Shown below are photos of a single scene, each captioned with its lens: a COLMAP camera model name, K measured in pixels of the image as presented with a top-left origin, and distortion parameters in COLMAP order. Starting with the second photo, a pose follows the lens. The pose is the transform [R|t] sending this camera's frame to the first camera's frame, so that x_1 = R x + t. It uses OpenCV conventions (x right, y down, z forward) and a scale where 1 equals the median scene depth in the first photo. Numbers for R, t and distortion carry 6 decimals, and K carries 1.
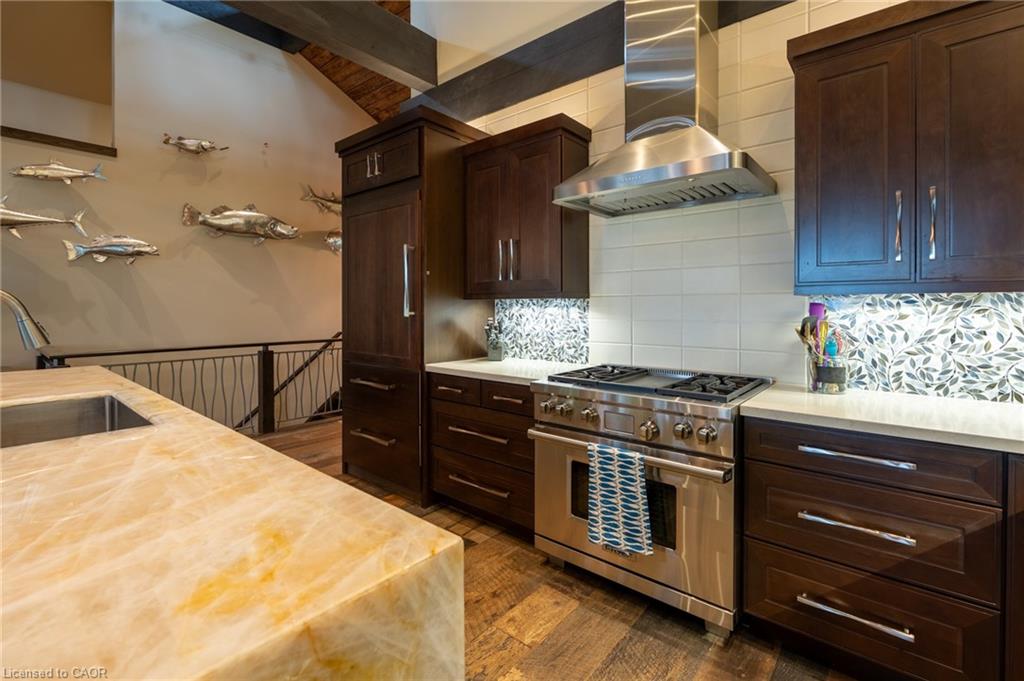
lens RADIAL K [[452.8, 0, 526.2], [0, 452.8, 314.1], [0, 0, 1]] dist [-0.008707, 0.001164]
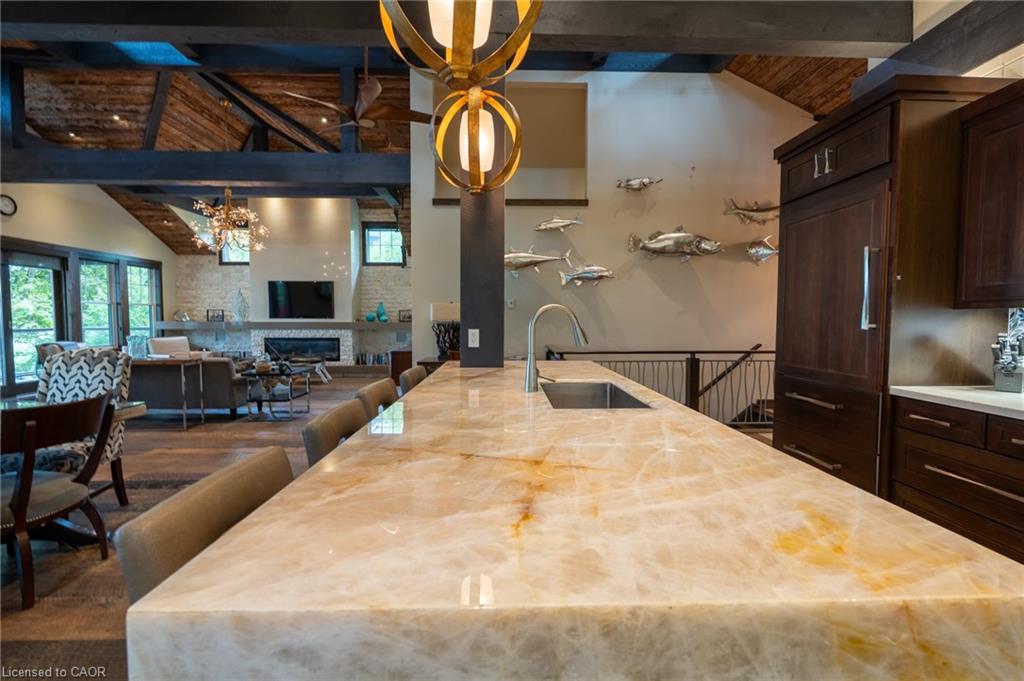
lens RADIAL K [[452.8, 0, 486.2], [0, 452.8, 343.4], [0, 0, 1]] dist [-0.008707, 0.001164]
pose [[0.656387, 0.041303, -0.753293, -0.084150], [-0.010972, 0.998917, 0.045210, 0.001117], [0.754345, -0.021410, 0.656129, -0.119584]]
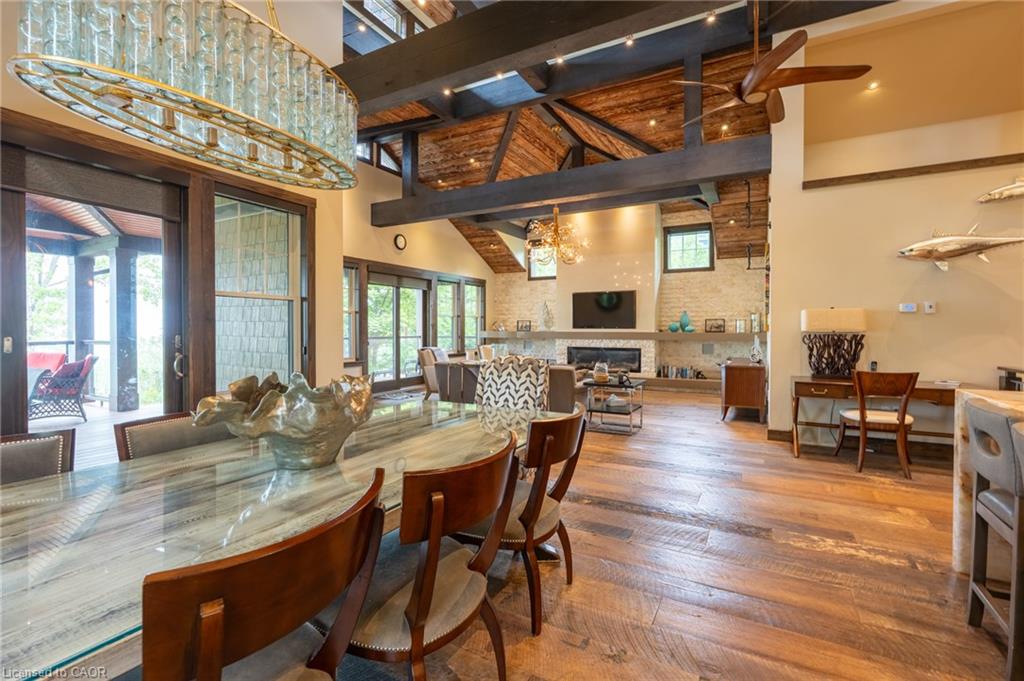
lens RADIAL K [[452.8, 0, 506.7], [0, 452.8, 336.1], [0, 0, 1]] dist [-0.008707, 0.001164]
pose [[0.182846, 0.015812, -0.983014, -0.359645], [-0.014798, 0.999802, 0.013330, 0.006890], [0.983030, 0.012109, 0.183043, -0.321653]]
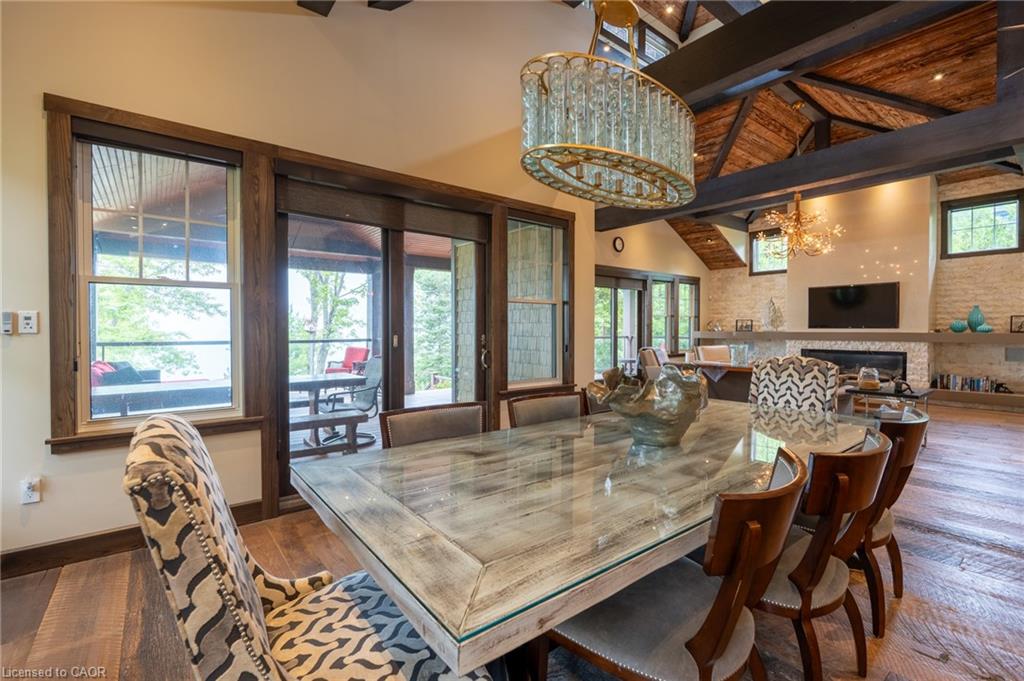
lens RADIAL K [[452.8, 0, 520.8], [0, 452.8, 337.8], [0, 0, 1]] dist [-0.008707, 0.001164]
pose [[-0.209651, 0.018981, -0.977592, -0.277861], [-0.012568, 0.999677, 0.022105, 0.009508], [0.977695, 0.016920, -0.209345, -0.486289]]
